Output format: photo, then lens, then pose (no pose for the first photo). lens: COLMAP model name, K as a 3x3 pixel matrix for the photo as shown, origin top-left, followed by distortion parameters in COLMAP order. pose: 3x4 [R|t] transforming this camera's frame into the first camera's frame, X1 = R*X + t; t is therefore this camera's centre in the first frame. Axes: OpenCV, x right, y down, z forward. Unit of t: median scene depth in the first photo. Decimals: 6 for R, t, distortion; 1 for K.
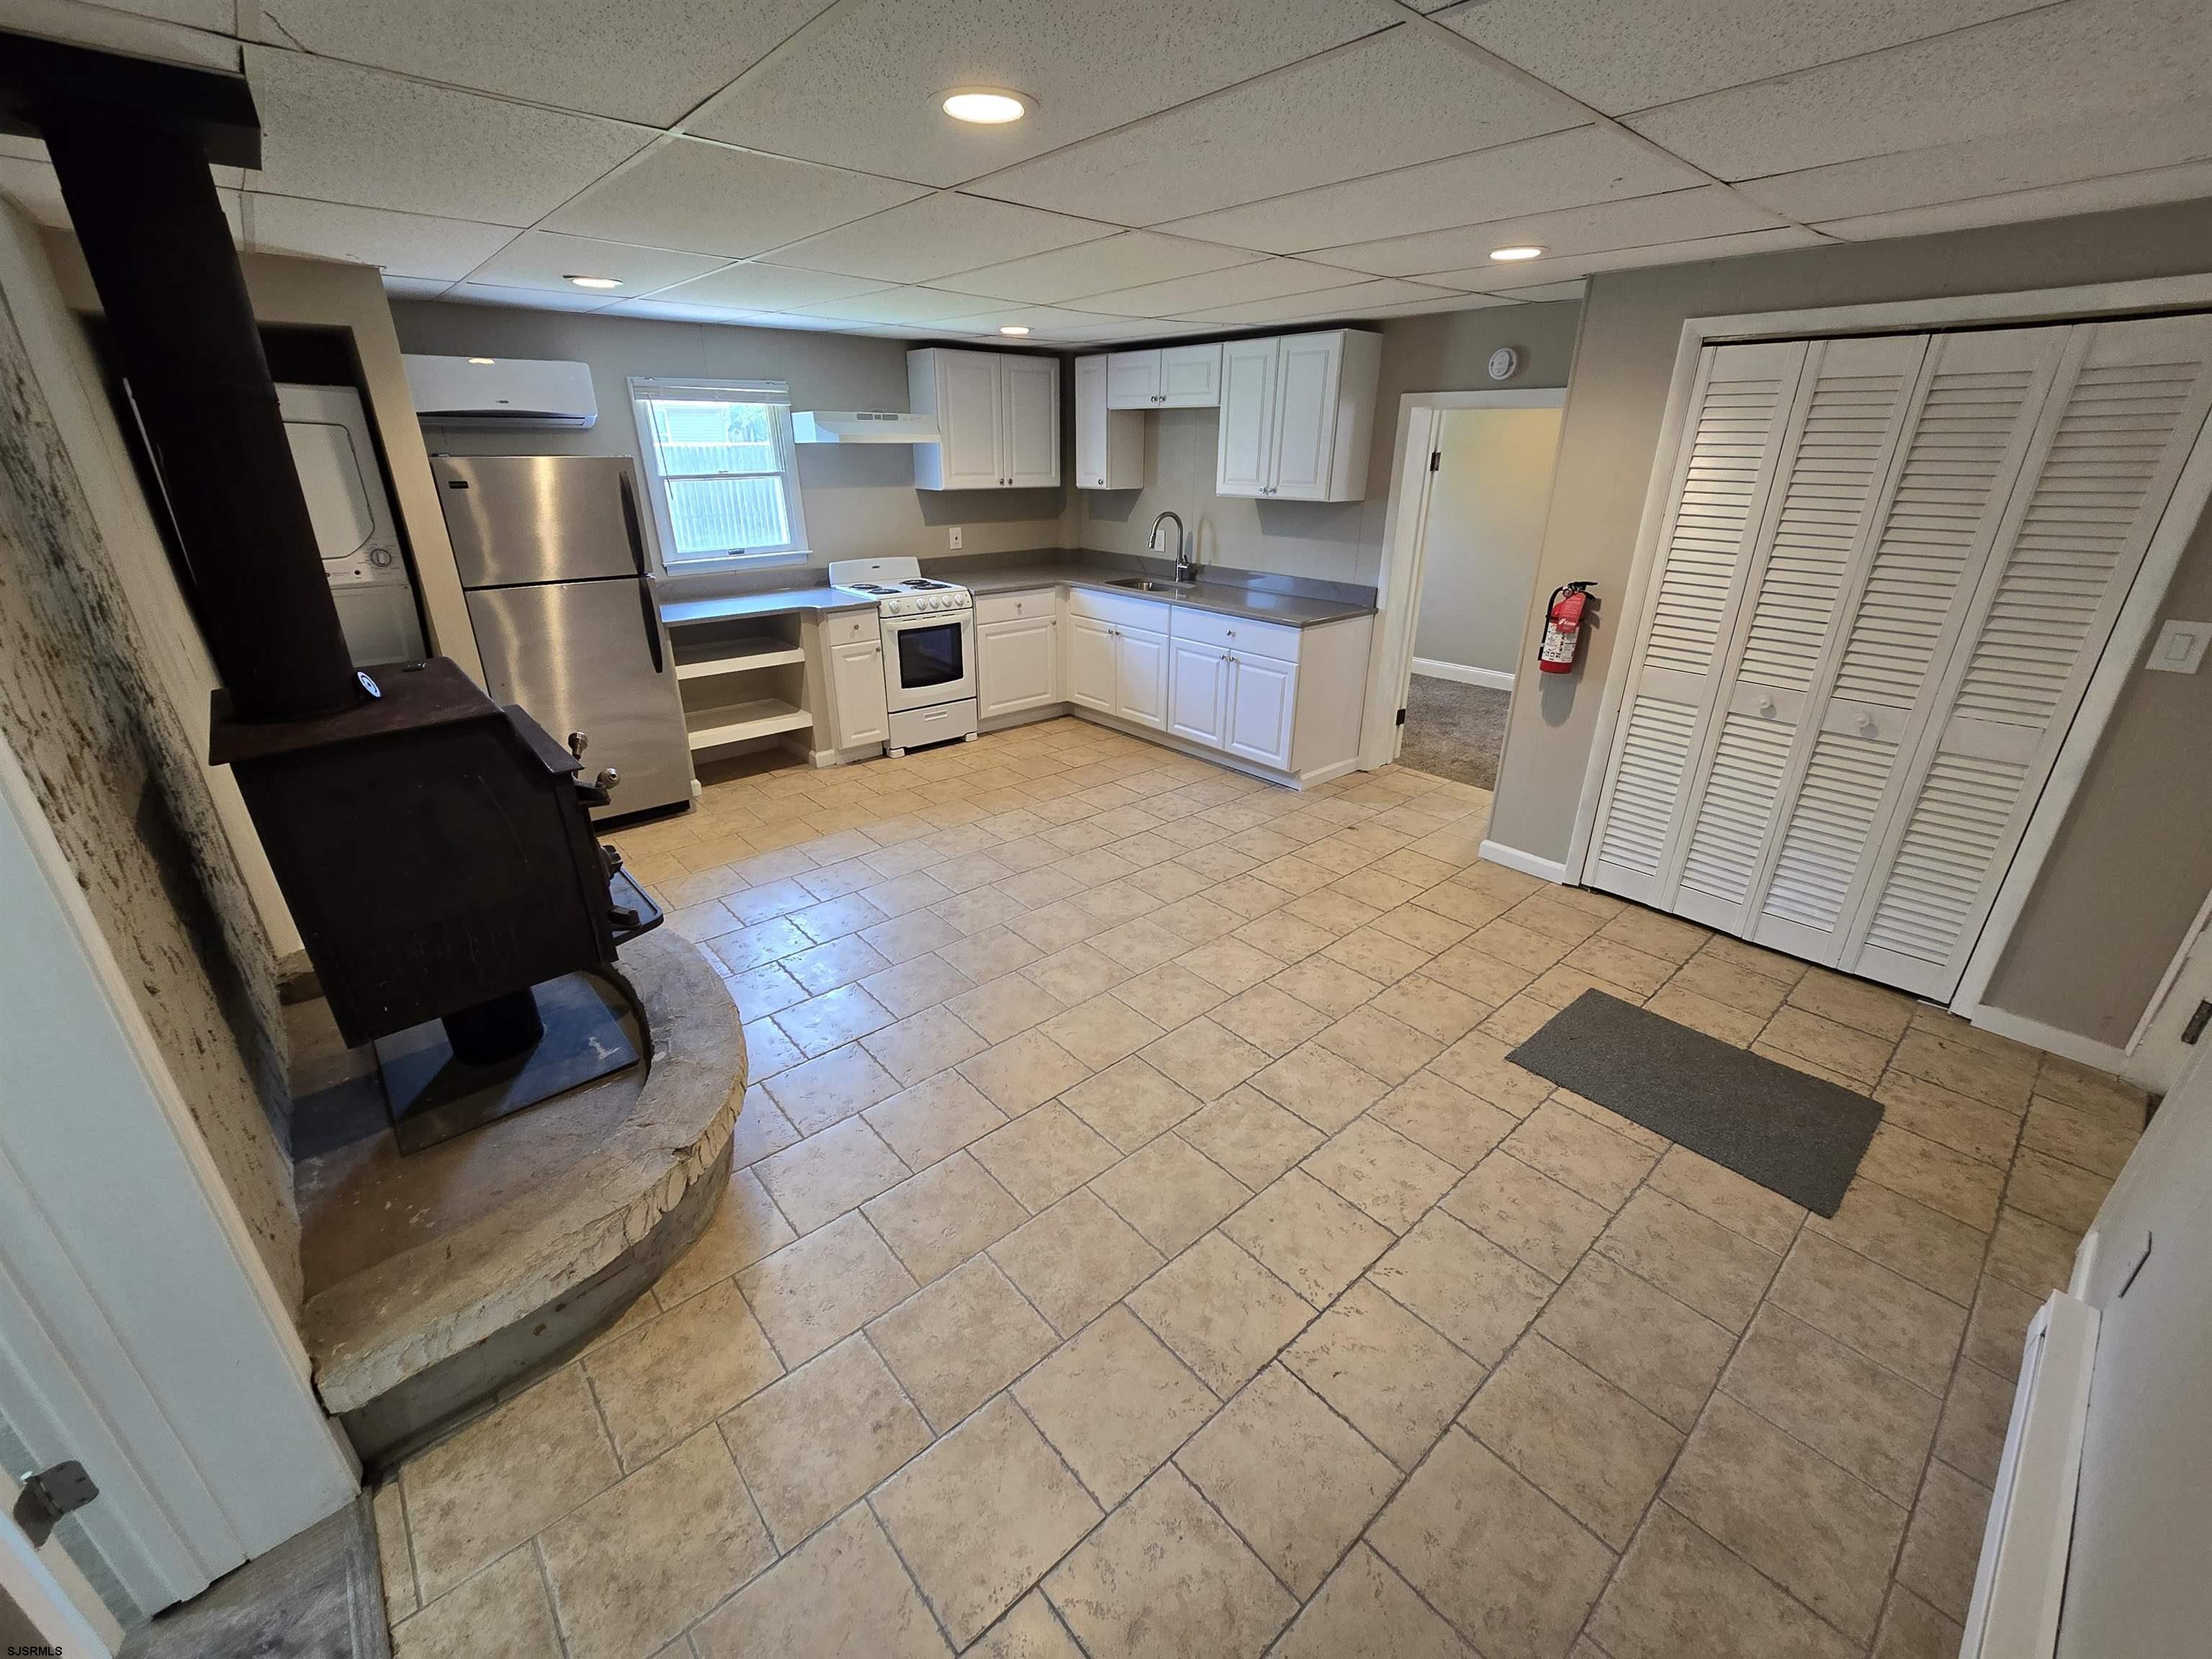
lens RADIAL K [[904.2, 0, 1103.8], [0, 904.2, 821.7], [0, 0, 1]] dist [-0.002405, 0.000614]
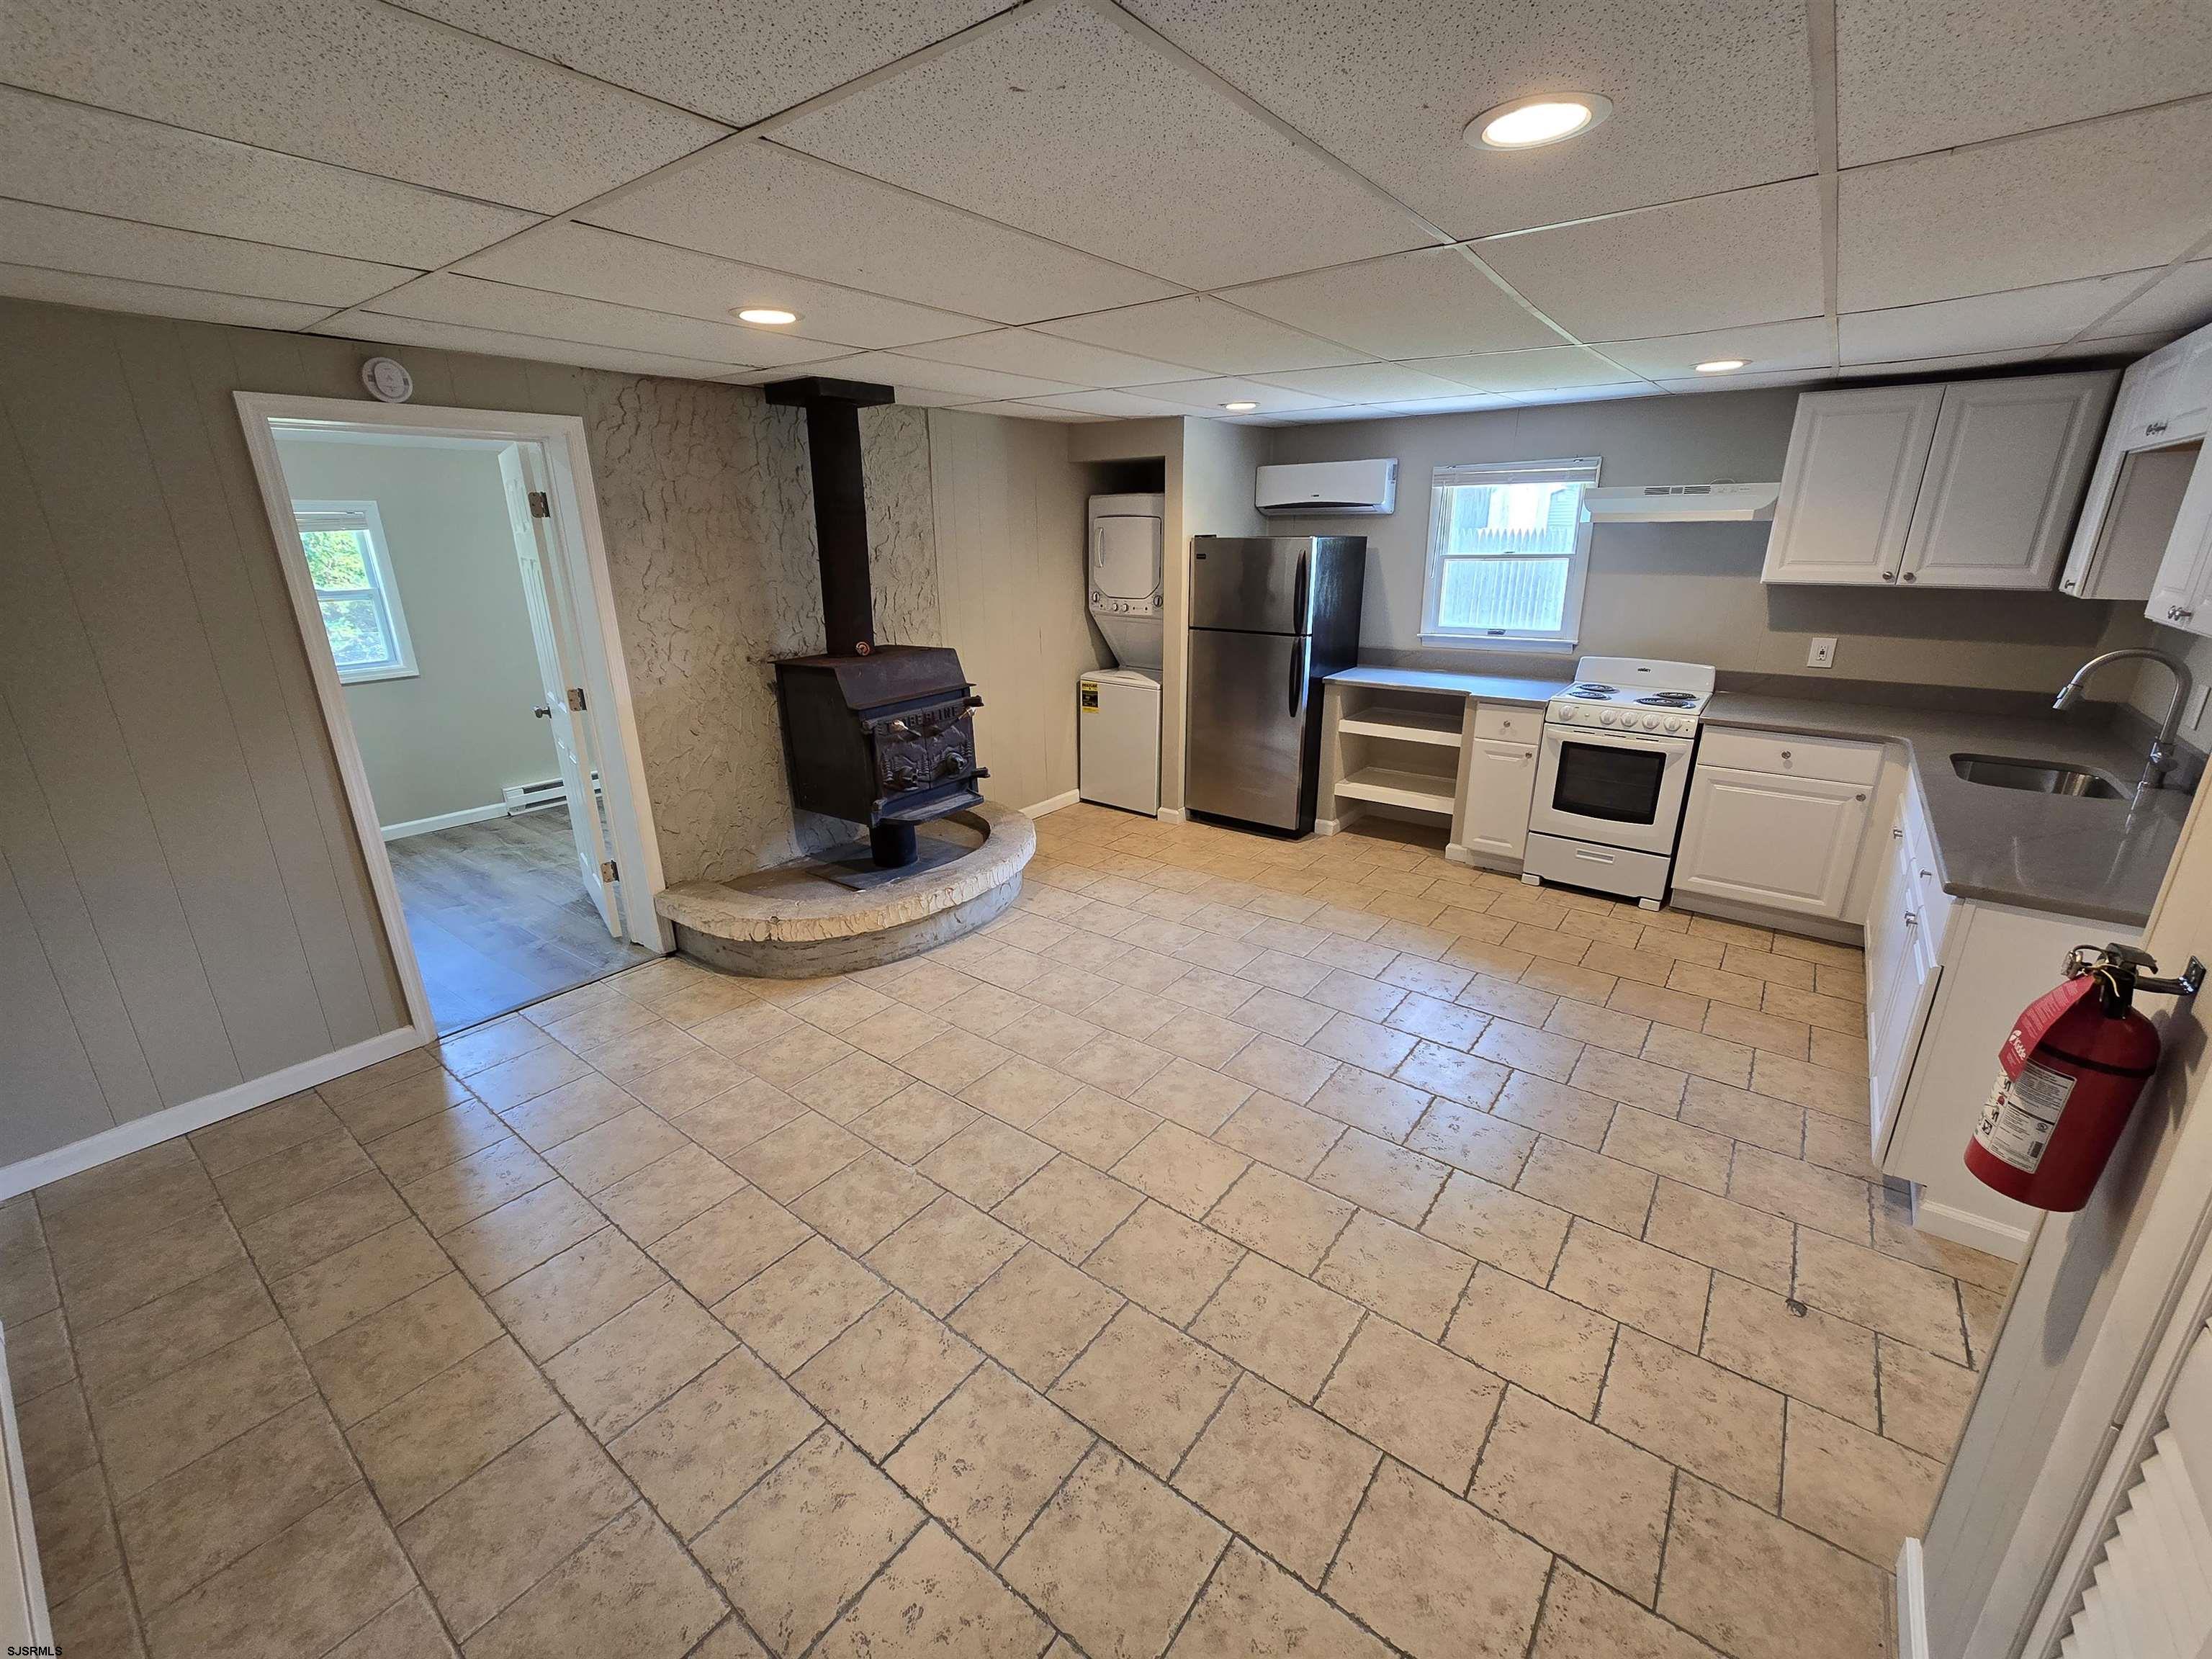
lens RADIAL K [[904.2, 0, 1100.4], [0, 904.2, 825.1], [0, 0, 1]] dist [-0.002405, 0.000614]
pose [[0.197394, 0.299652, -0.933405, 0.491219], [-0.367244, 0.905408, 0.213000, -0.162149], [0.908938, 0.300742, 0.288768, 0.394581]]
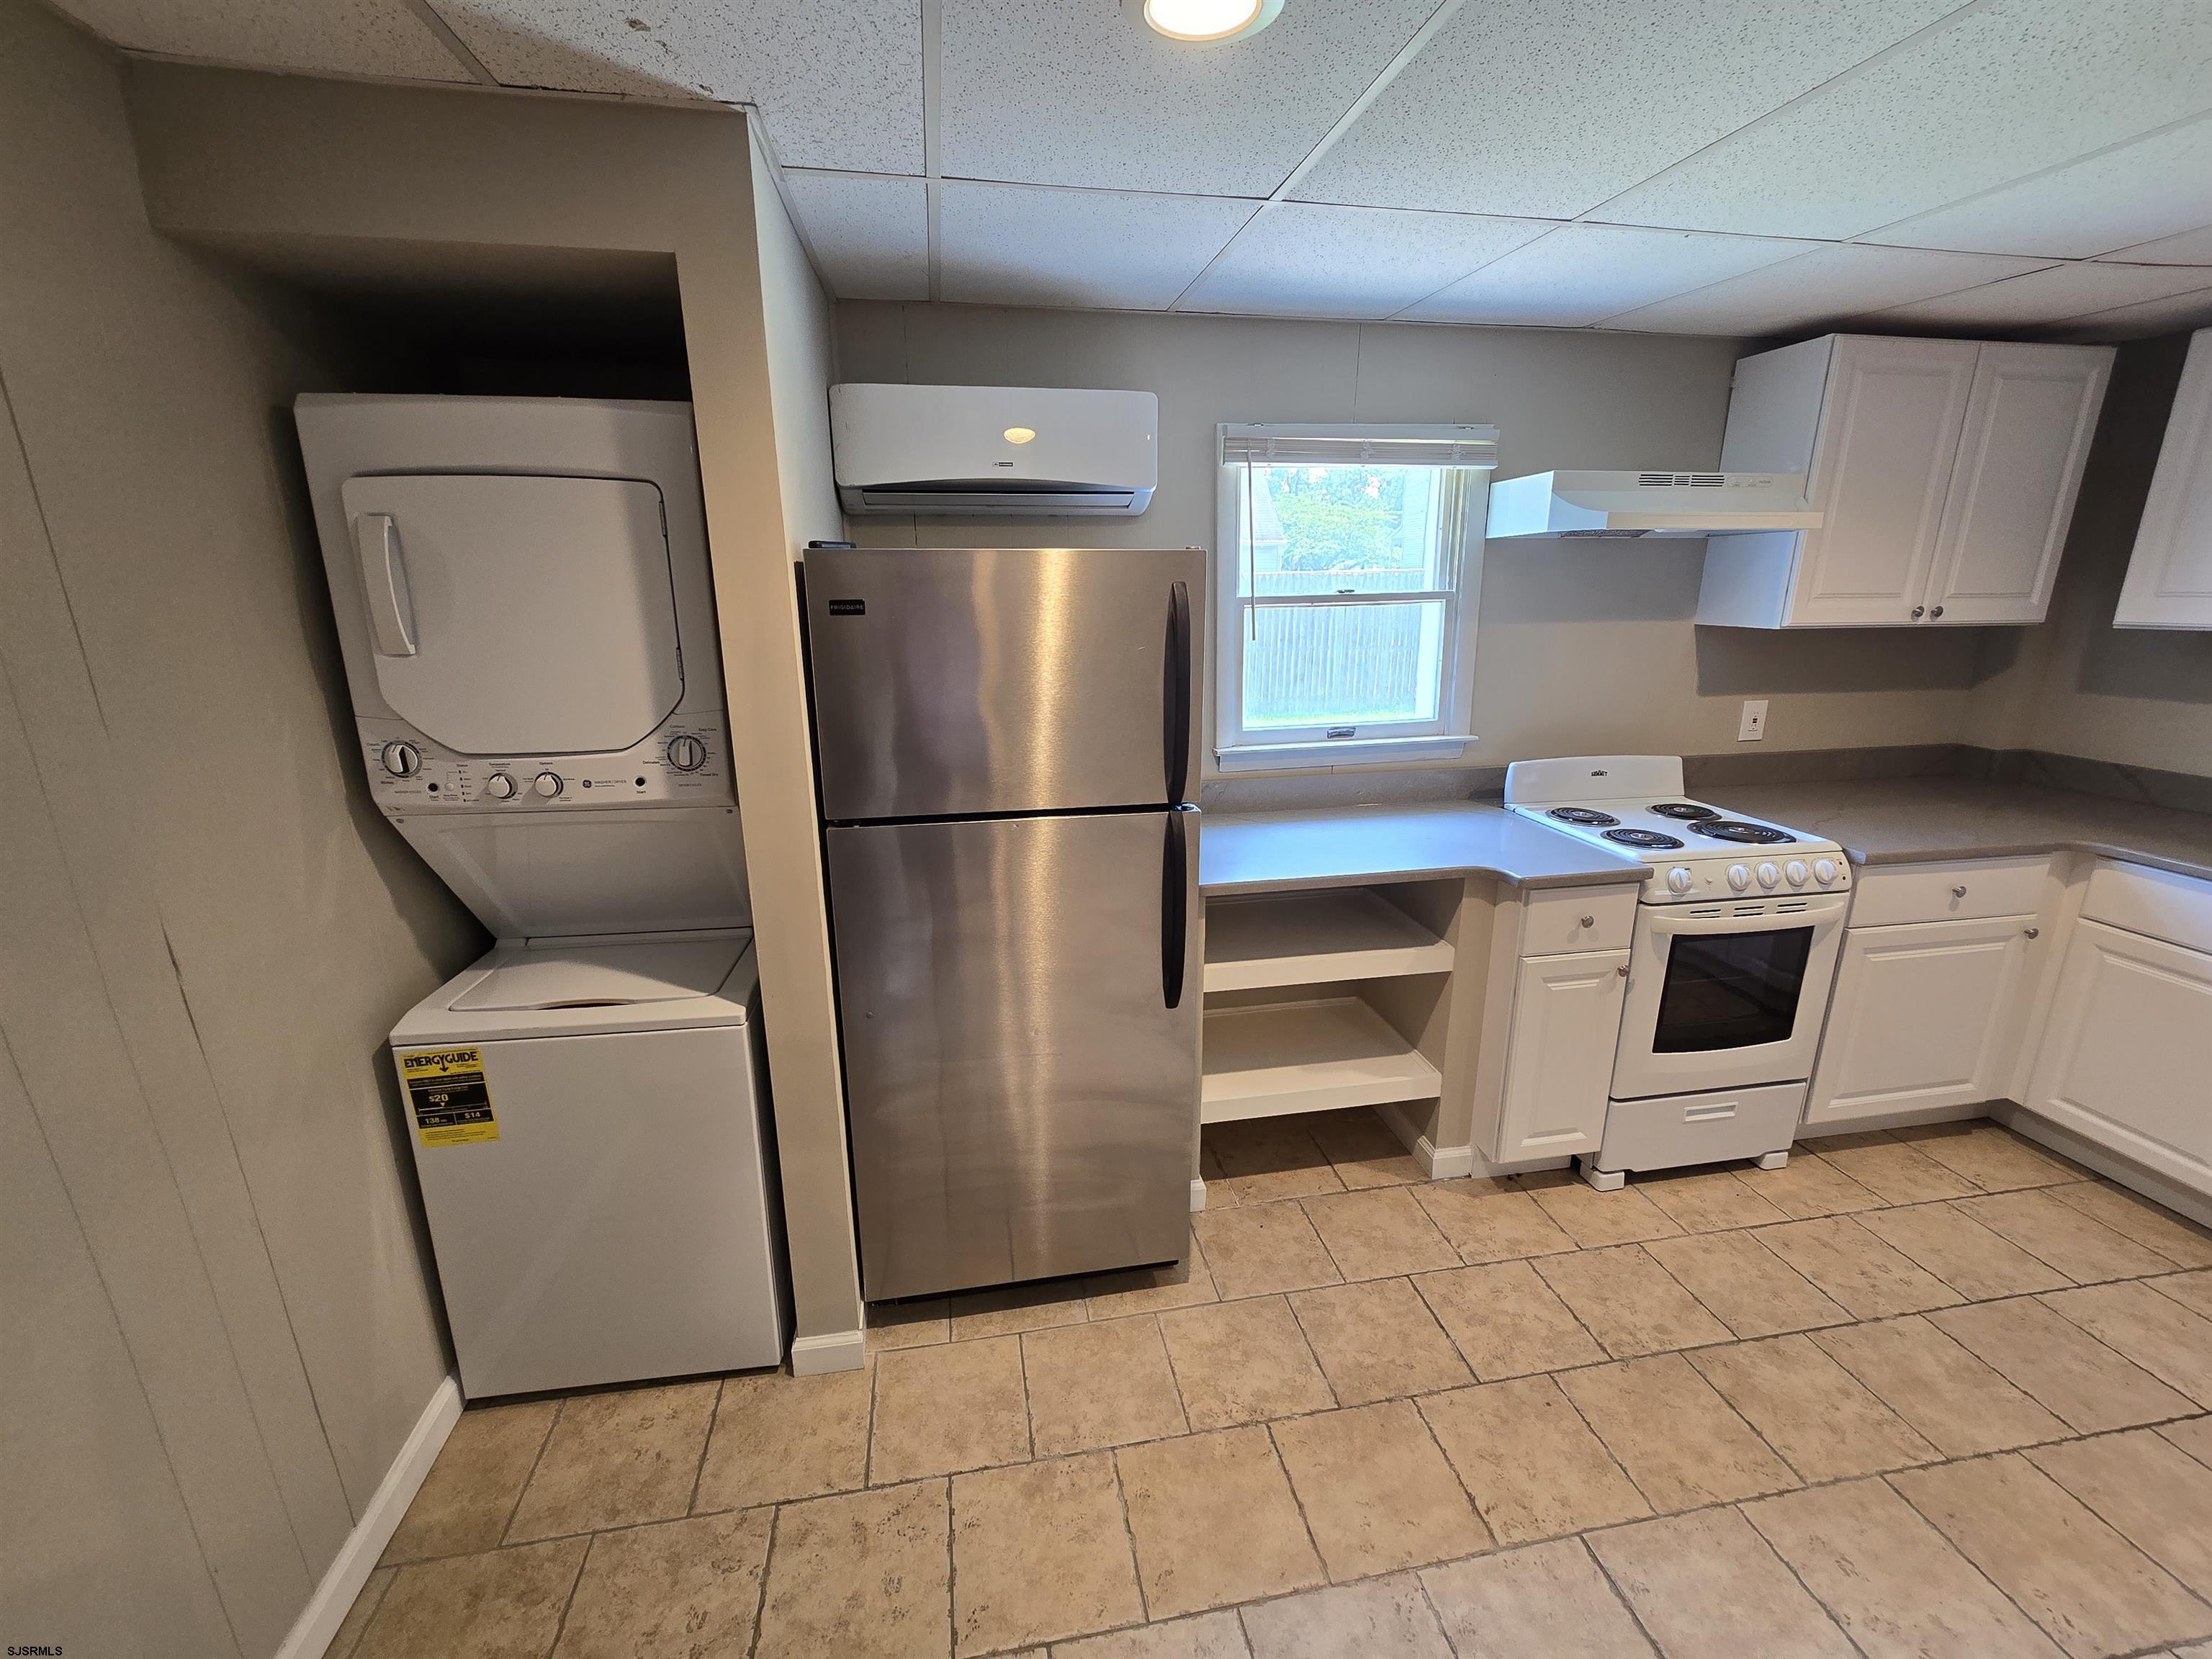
lens RADIAL K [[904.2, 0, 1106.6], [0, 904.2, 823.7], [0, 0, 1]] dist [-0.002405, 0.000614]
pose [[0.855061, 0.122379, -0.503880, -0.249308], [-0.188194, 0.978732, -0.081649, -0.175600], [0.483171, 0.164642, 0.859906, 0.477207]]
